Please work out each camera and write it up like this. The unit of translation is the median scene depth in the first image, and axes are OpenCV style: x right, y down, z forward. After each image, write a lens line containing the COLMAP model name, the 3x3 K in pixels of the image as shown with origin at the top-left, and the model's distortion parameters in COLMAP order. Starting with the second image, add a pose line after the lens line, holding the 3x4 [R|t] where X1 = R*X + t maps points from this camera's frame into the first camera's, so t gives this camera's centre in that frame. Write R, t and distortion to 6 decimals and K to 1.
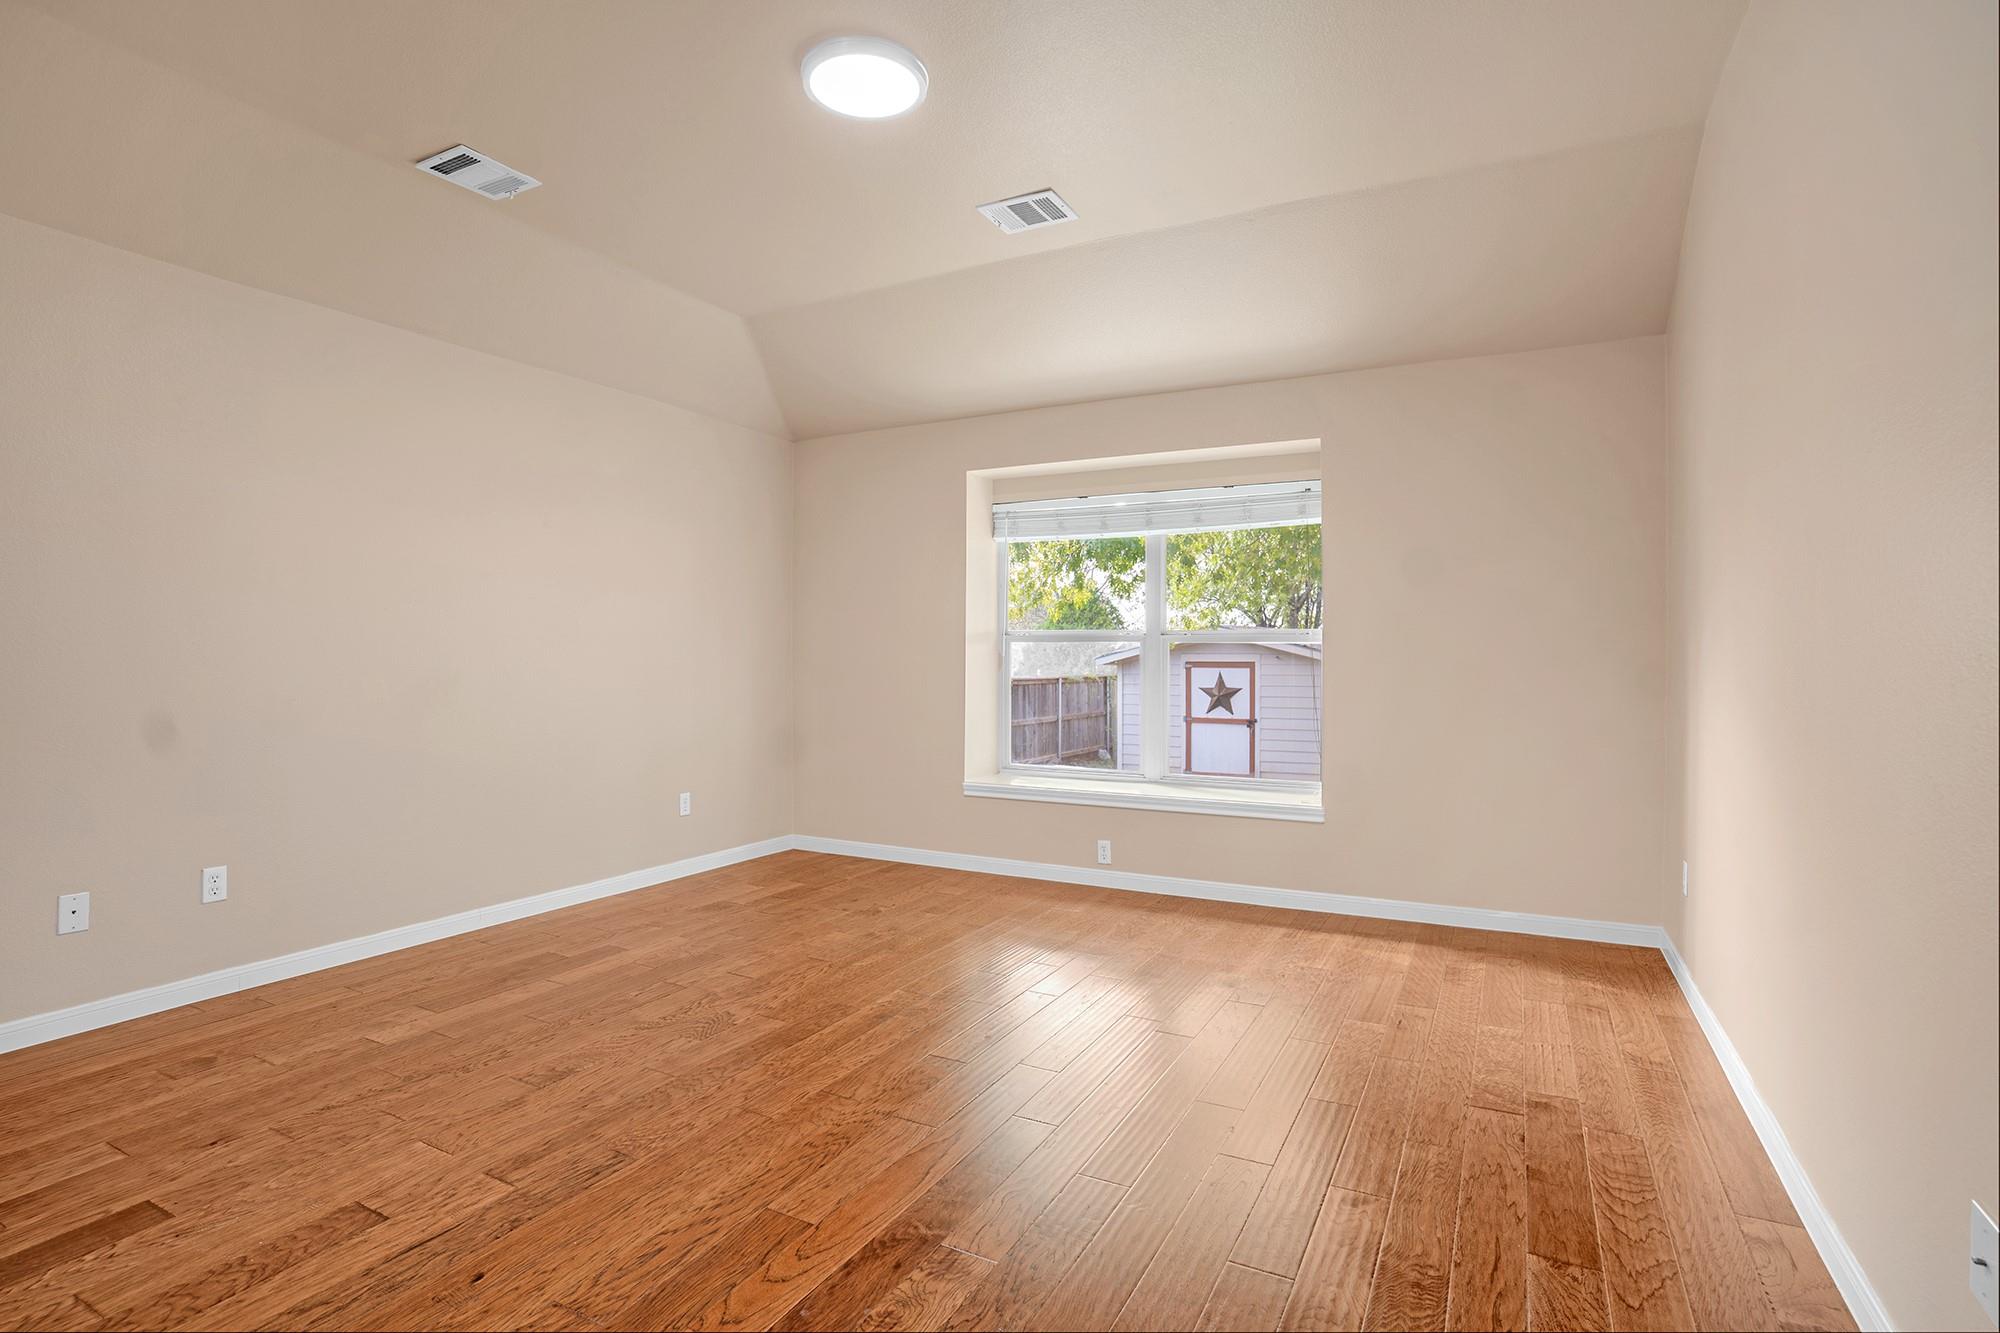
lens RADIAL K [[963.6, 0, 1002.1], [0, 963.6, 663.5], [0, 0, 1]] dist [-0.000313, -0.000170]
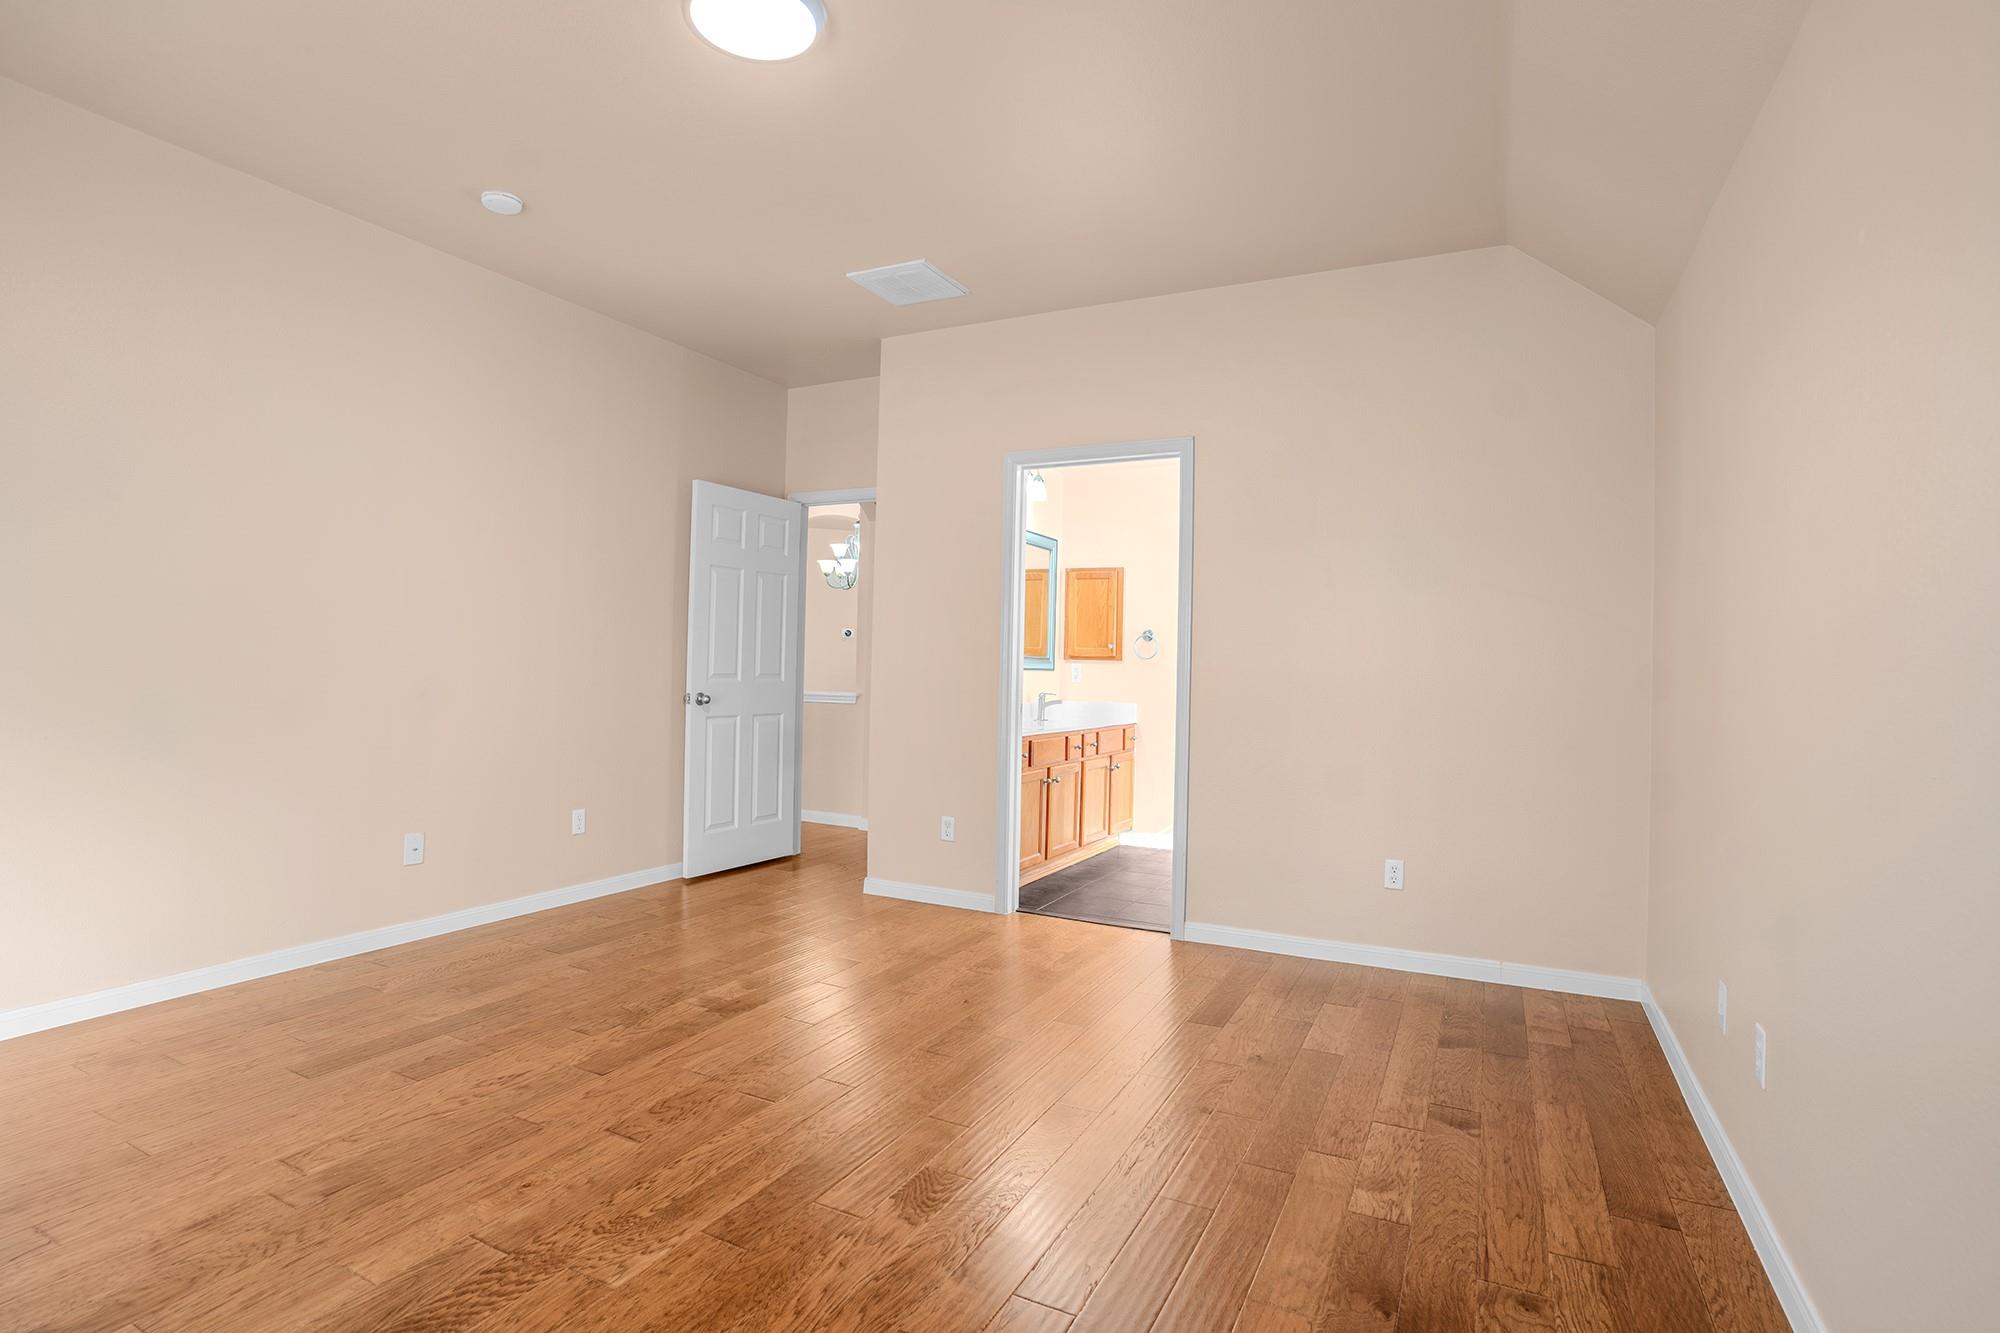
lens RADIAL K [[963.6, 0, 1003.3], [0, 963.6, 665.0], [0, 0, 1]] dist [-0.000313, -0.000170]
pose [[-0.999742, -0.013913, -0.017971, -0.355664], [-0.014016, 0.999886, 0.005598, -0.014229], [0.017891, 0.005848, -0.999823, 1.772731]]
